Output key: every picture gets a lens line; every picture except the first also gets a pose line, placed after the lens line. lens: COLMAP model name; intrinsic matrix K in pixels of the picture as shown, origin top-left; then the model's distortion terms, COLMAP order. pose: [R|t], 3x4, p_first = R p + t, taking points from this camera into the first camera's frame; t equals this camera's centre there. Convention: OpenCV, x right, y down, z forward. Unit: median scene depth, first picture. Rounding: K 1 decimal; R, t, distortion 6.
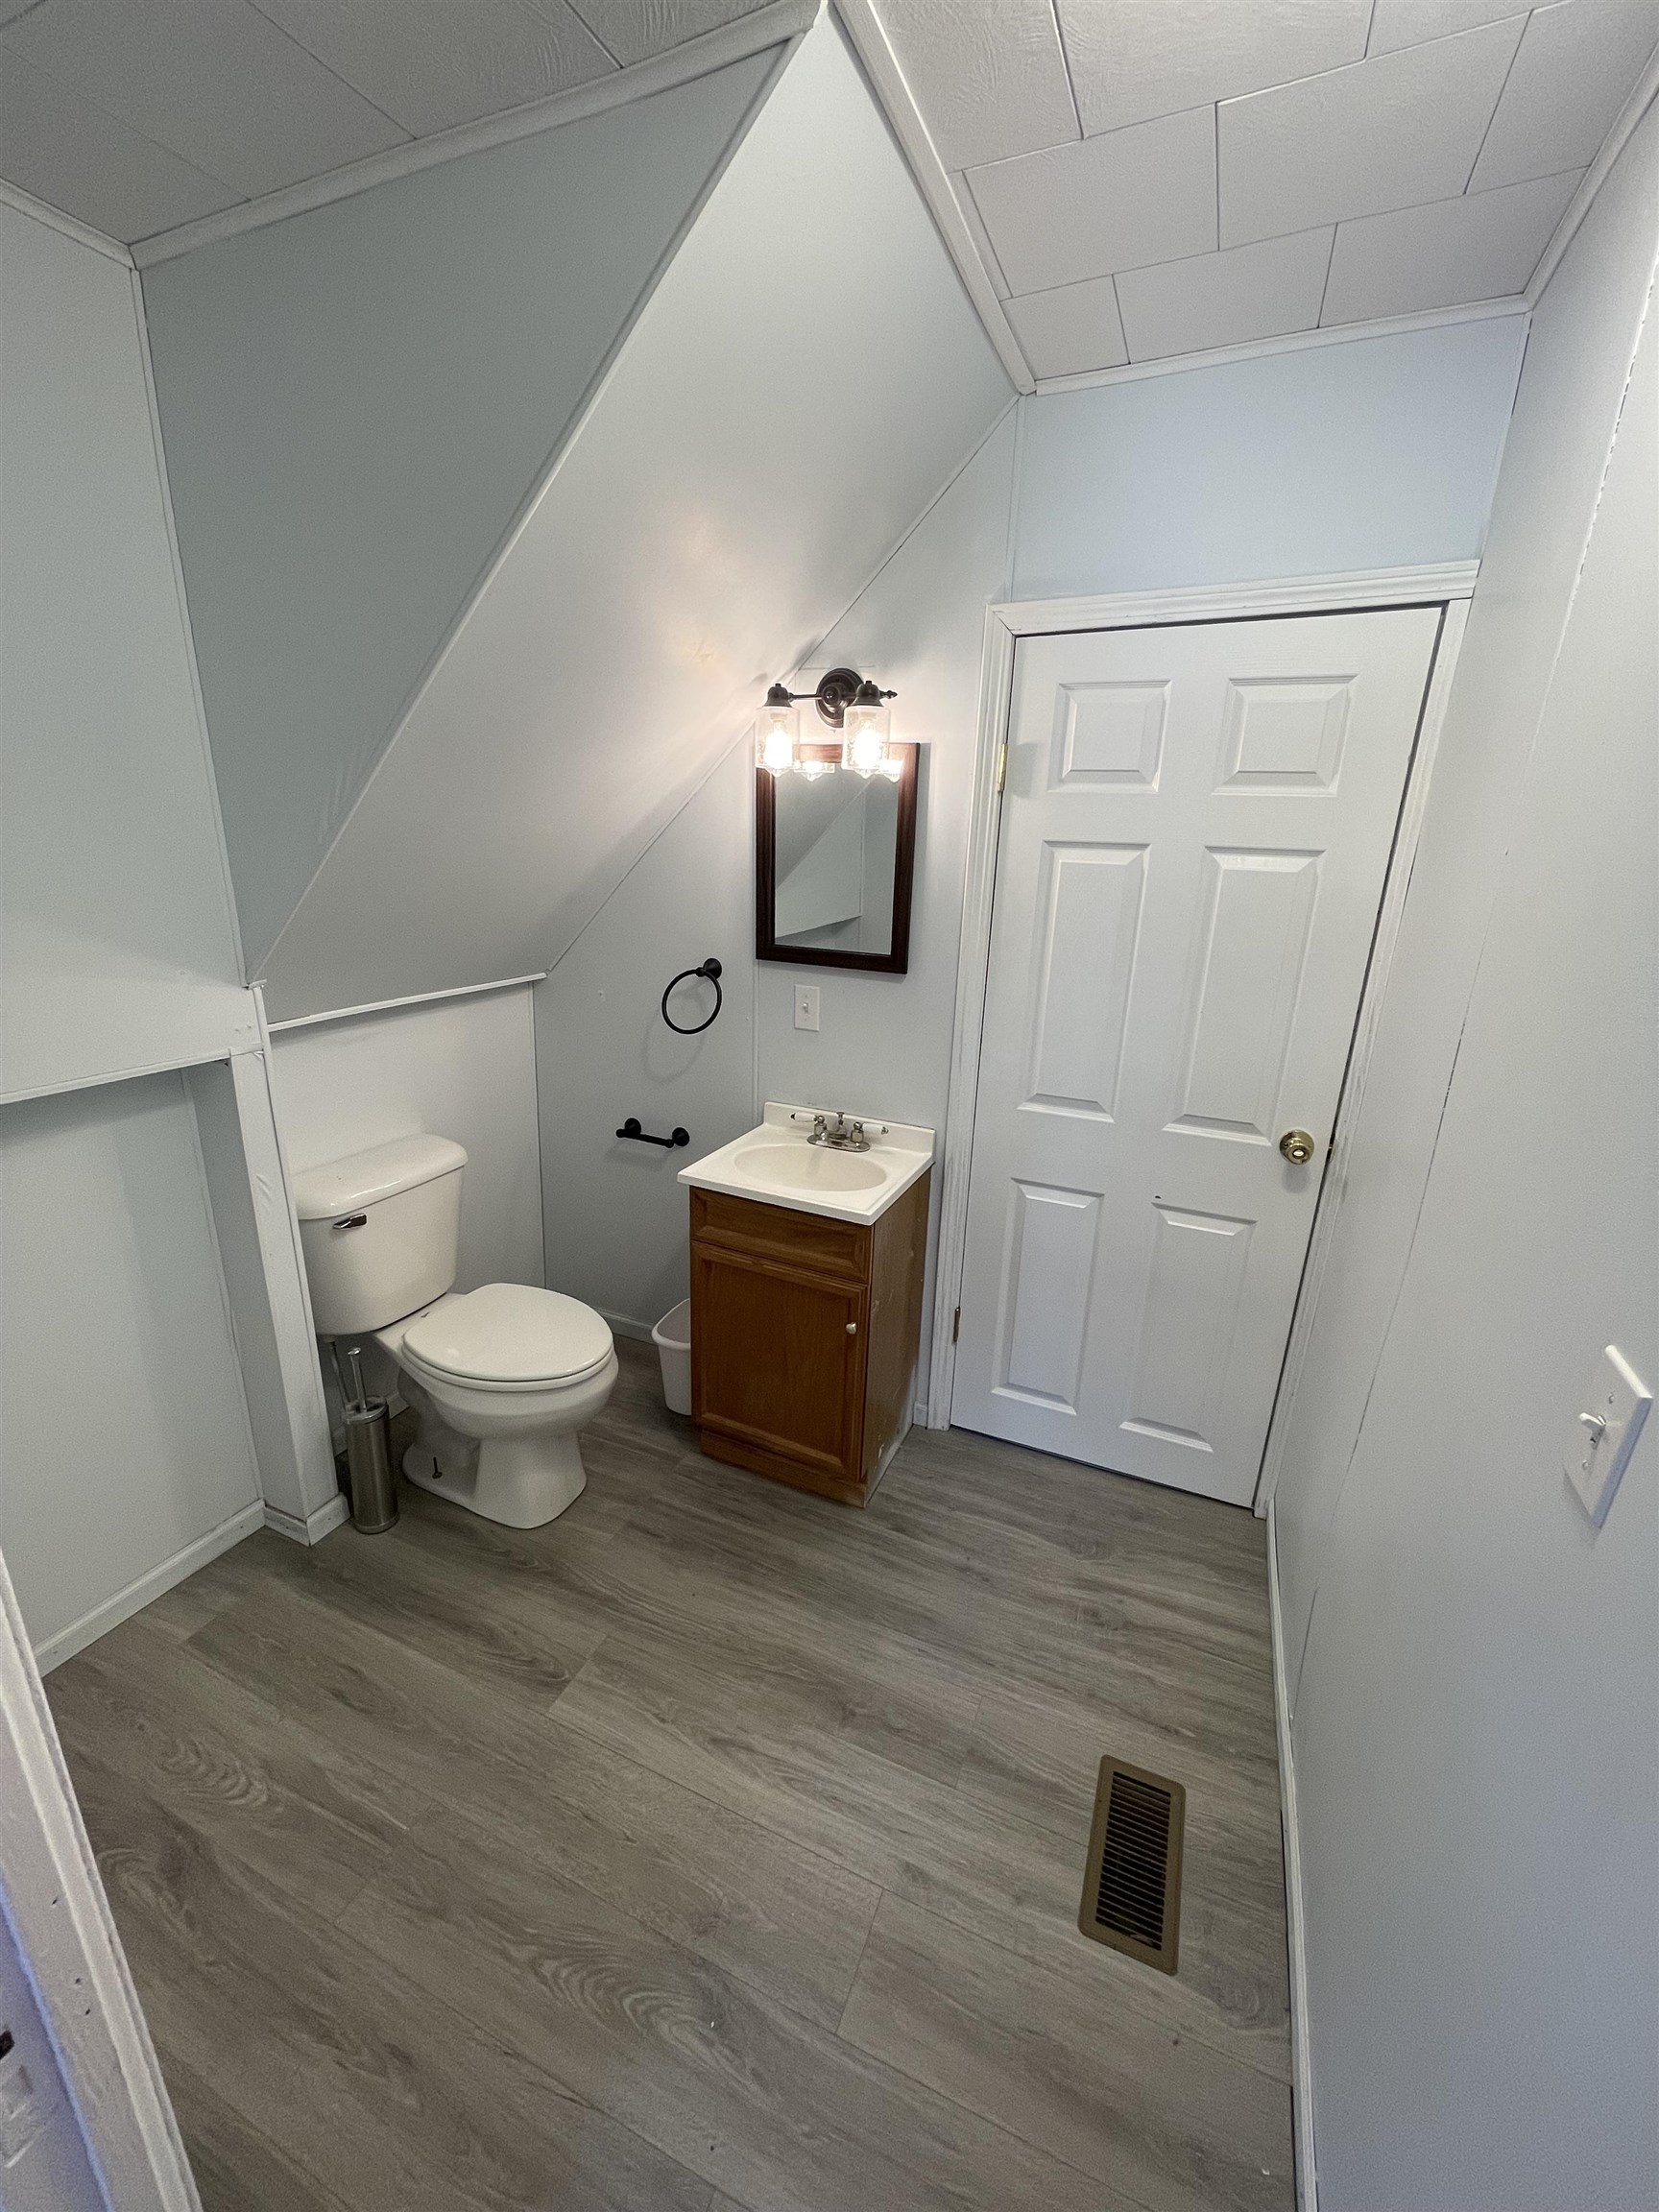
lens RADIAL K [[851.0, 0, 836.2], [0, 851.0, 1106.3], [0, 0, 1]] dist [-0.028866, 0.000632]
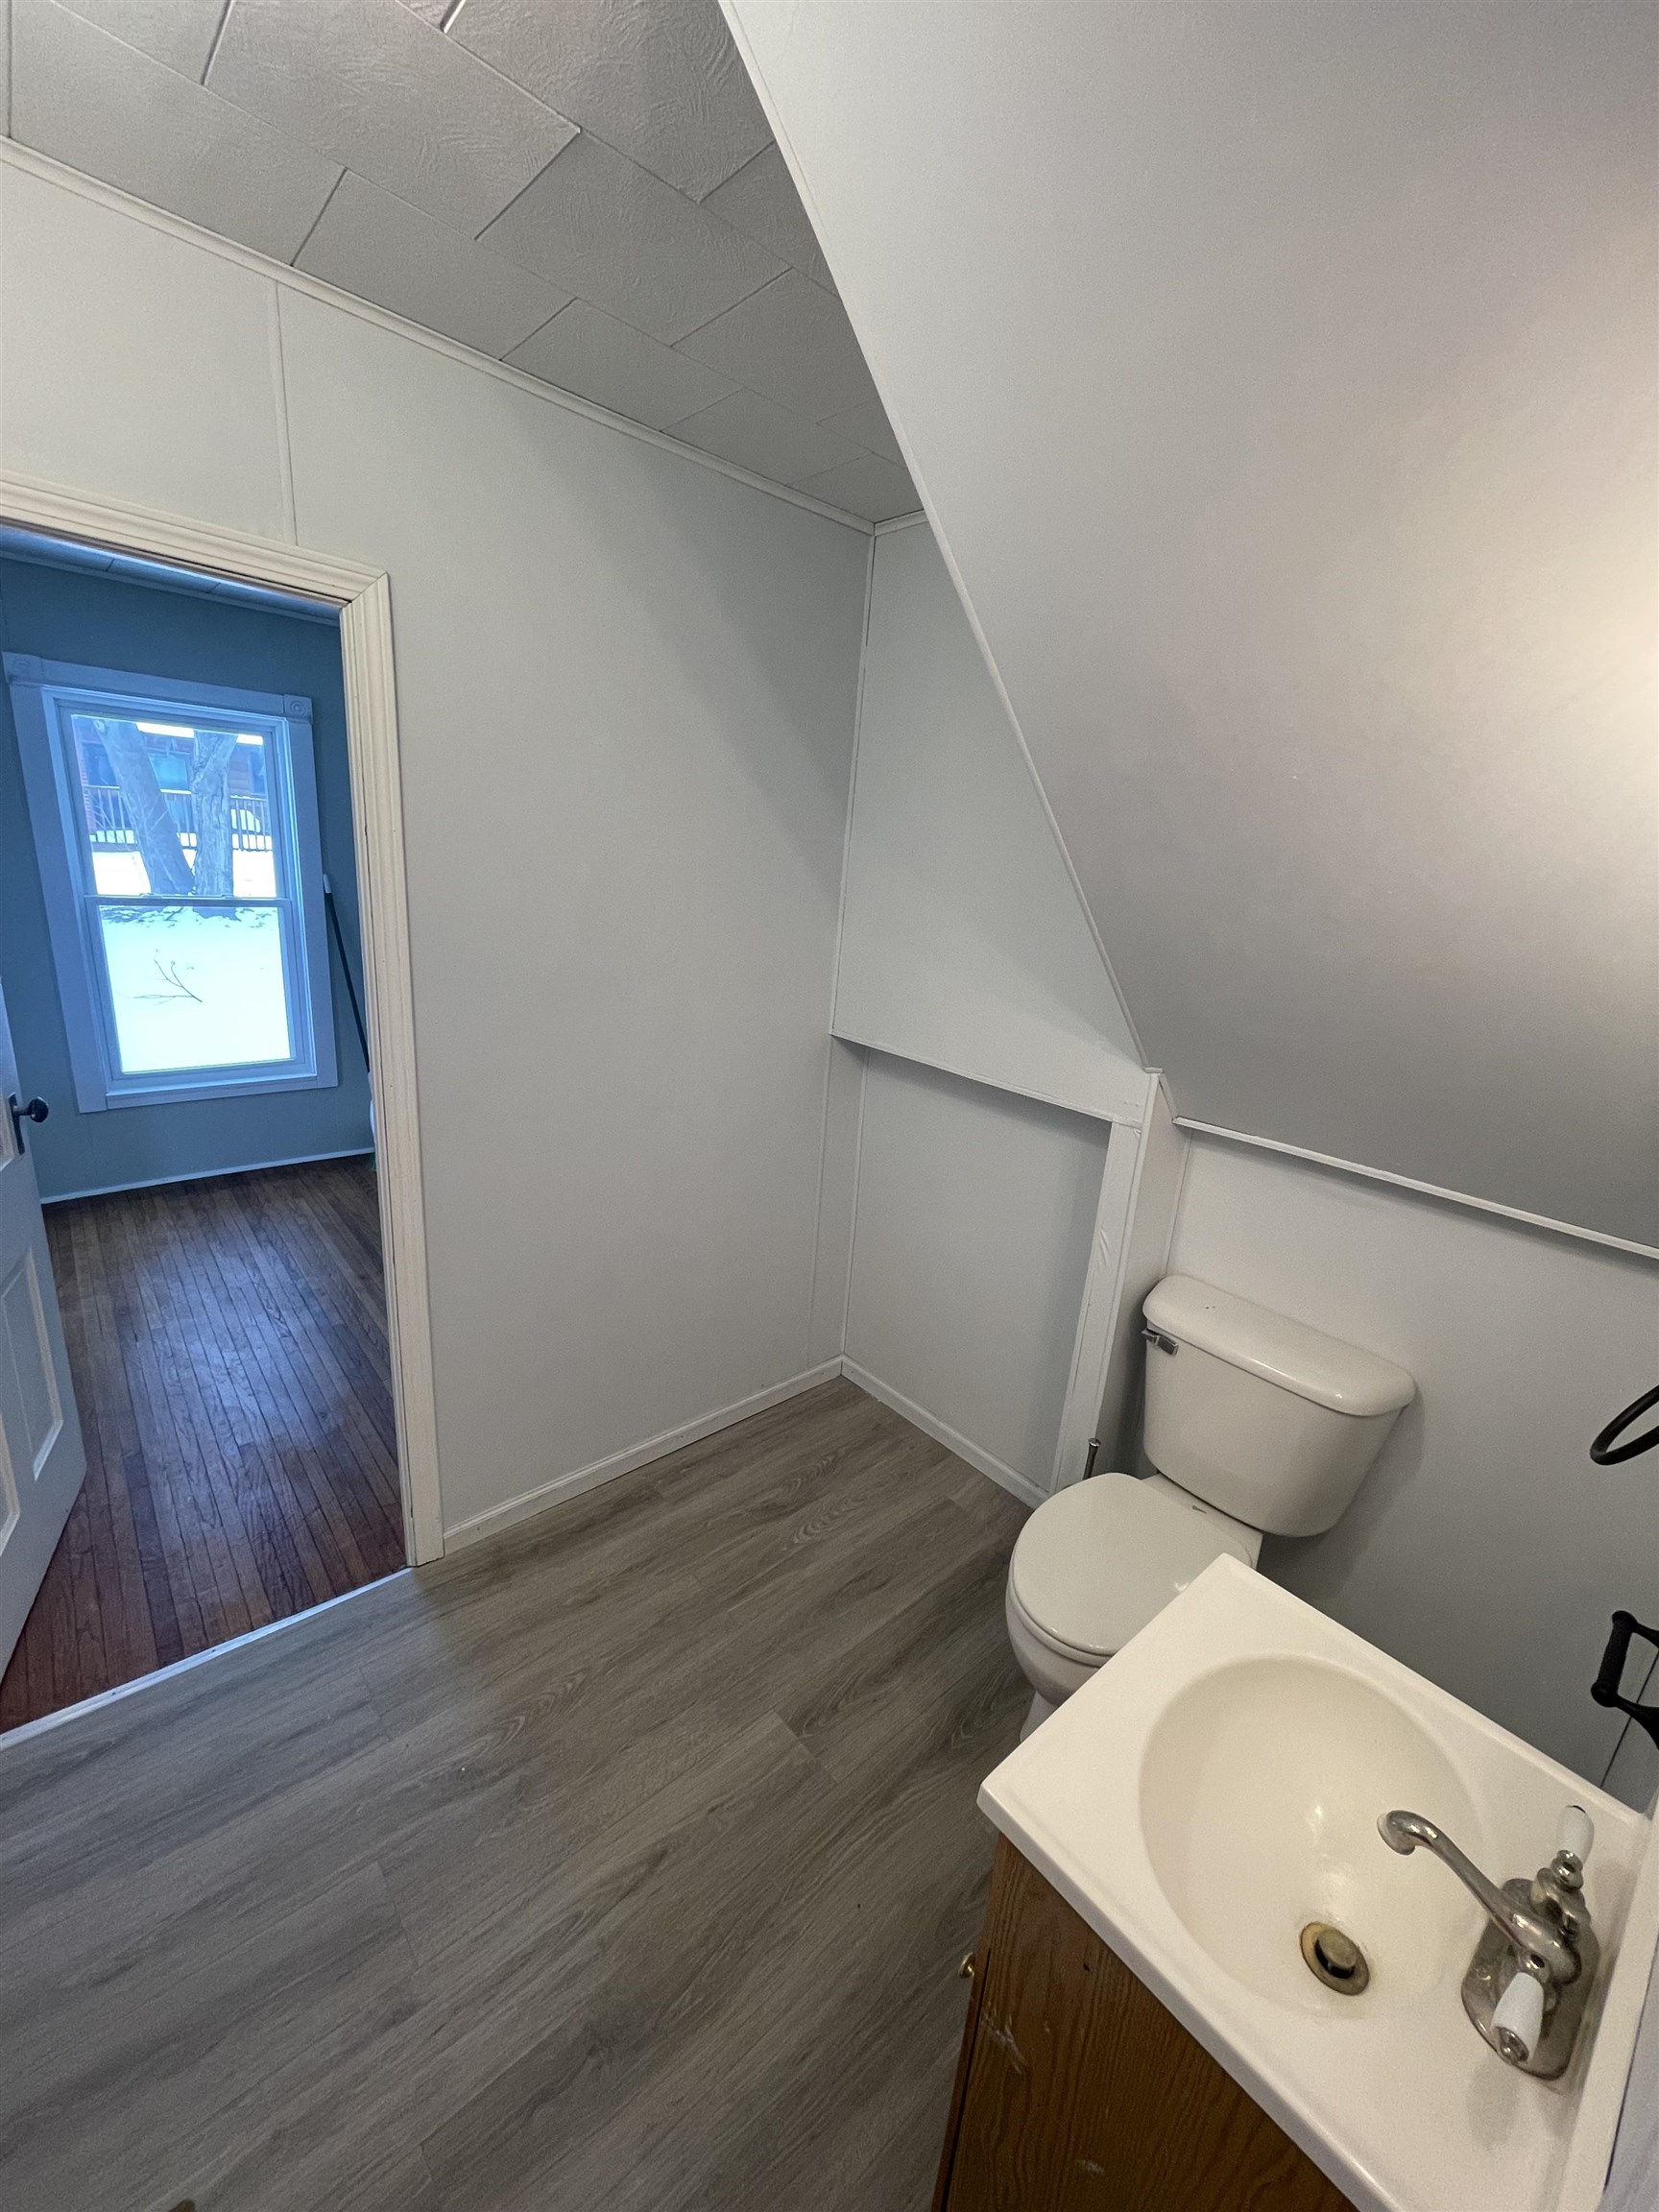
lens RADIAL K [[851.0, 0, 836.2], [0, 851.0, 1106.3], [0, 0, 1]] dist [-0.028866, 0.000632]
pose [[-0.412989, 0.167900, -0.895125, 0.460532], [-0.358430, 0.873577, 0.329229, -0.334157], [0.837238, 0.456807, -0.300597, 1.074723]]
